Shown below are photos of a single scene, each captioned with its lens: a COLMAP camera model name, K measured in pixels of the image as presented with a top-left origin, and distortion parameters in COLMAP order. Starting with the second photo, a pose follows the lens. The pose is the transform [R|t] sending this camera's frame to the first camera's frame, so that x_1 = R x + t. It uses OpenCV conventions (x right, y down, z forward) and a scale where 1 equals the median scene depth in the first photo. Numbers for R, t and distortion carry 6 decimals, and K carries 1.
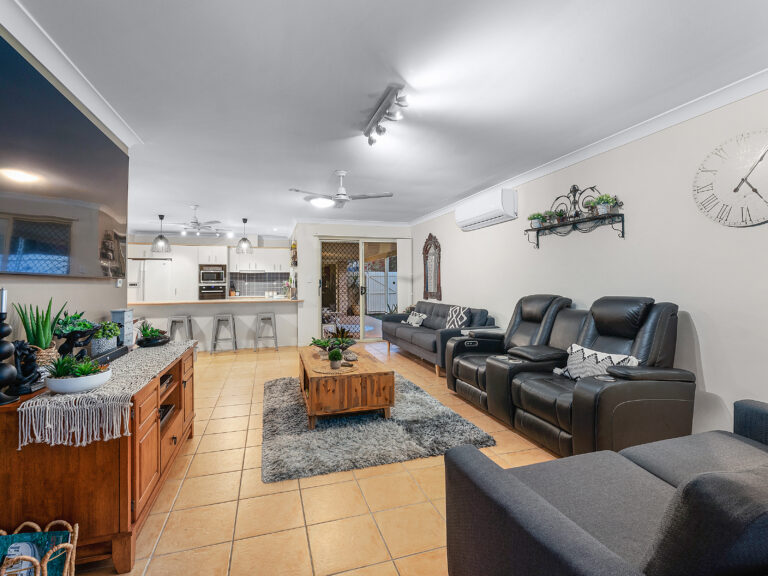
lens RADIAL K [[352.3, 0, 411.3], [0, 352.3, 284.8], [0, 0, 1]] dist [-0.001006, -0.000162]
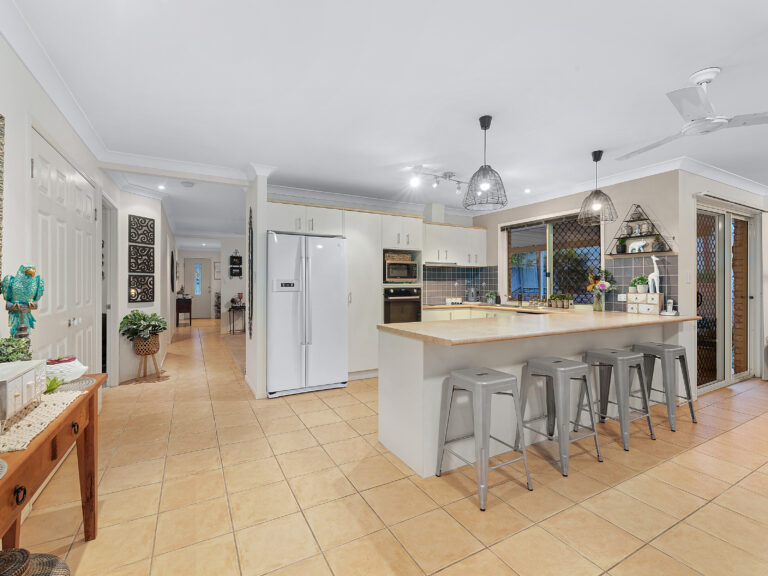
lens RADIAL K [[352.3, 0, 405.0], [0, 352.3, 283.8], [0, 0, 1]] dist [-0.001006, -0.000162]
pose [[0.990496, 0.007274, 0.137350, -0.632166], [-0.006553, 0.999962, -0.005702, -0.000204], [-0.137386, 0.004748, 0.990506, 0.442538]]
